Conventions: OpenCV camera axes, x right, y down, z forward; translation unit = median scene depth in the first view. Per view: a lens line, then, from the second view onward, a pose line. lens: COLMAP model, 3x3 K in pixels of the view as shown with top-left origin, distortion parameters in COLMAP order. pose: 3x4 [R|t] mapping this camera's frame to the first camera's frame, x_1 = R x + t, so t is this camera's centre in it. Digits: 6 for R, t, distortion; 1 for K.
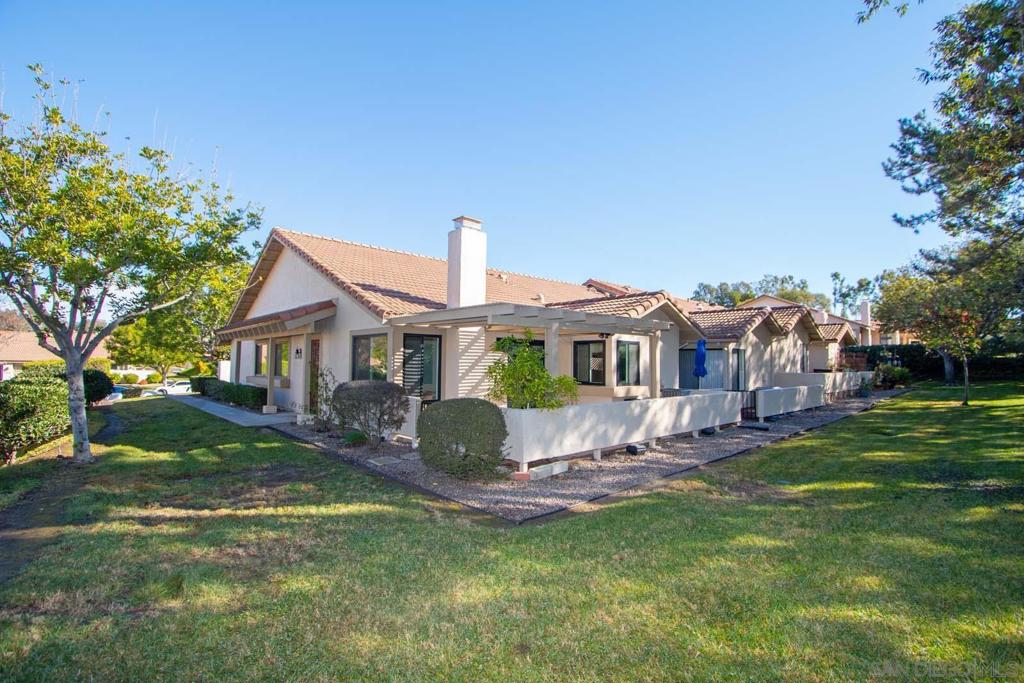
lens RADIAL K [[472.6, 0, 507.7], [0, 472.6, 341.9], [0, 0, 1]] dist [-0.006284, -0.000744]
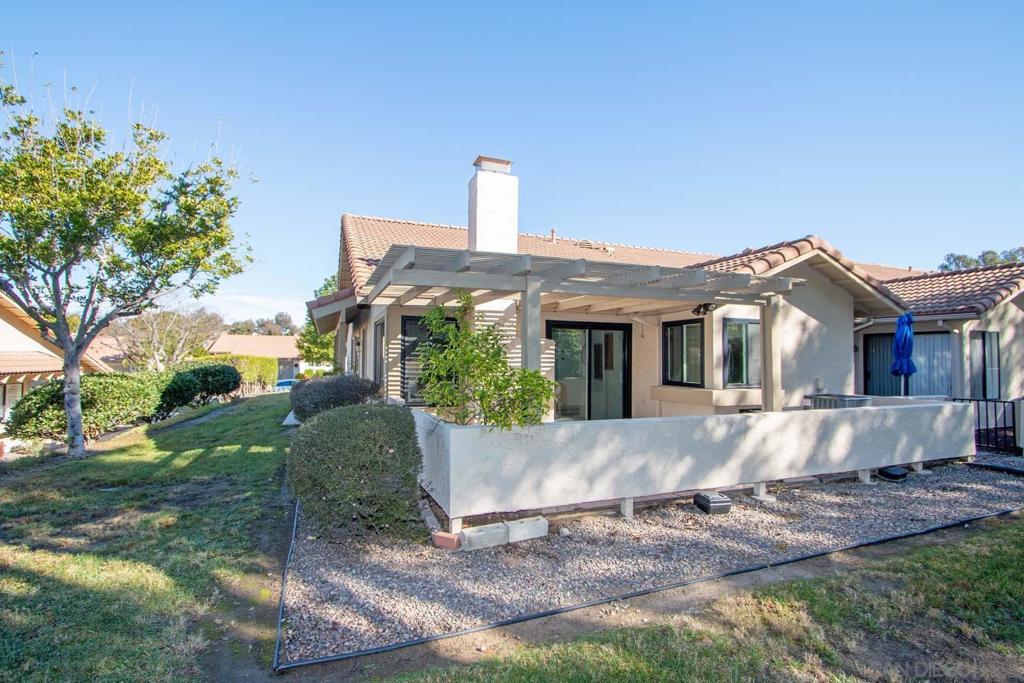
lens RADIAL K [[472.6, 0, 511.7], [0, 472.6, 342.3], [0, 0, 1]] dist [-0.006284, -0.000744]
pose [[0.931214, -0.017299, -0.364061, 0.226593], [0.019231, 0.999814, 0.001683, 0.027348], [0.363964, -0.008568, 0.931373, 0.341494]]
